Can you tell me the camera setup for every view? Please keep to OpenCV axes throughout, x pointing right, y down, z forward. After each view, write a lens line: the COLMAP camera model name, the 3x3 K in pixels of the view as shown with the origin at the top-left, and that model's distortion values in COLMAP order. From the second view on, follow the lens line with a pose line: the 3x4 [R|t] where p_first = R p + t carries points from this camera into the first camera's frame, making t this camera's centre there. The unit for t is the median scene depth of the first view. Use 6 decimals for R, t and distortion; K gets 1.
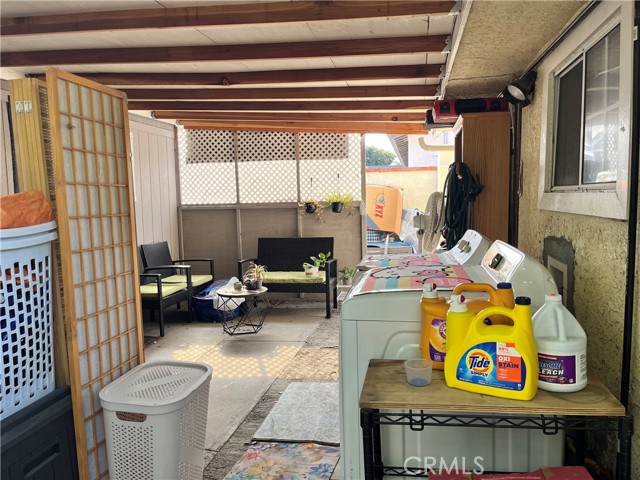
lens RADIAL K [[476.3, 0, 321.0], [0, 476.3, 228.4], [0, 0, 1]] dist [0.004192, -0.001004]
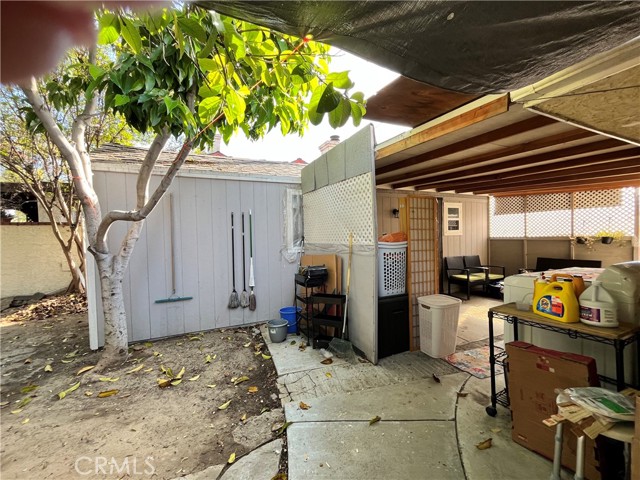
lens RADIAL K [[259.3, 0, 320.0], [0, 259.3, 240.0], [0, 0, 1]] dist [-0.002773, -0.000247]
pose [[0.575378, 0.022258, -0.817585, 0.193629], [-0.053466, 0.998515, -0.010443, 0.009925], [0.816138, 0.049722, 0.575714, -0.178300]]
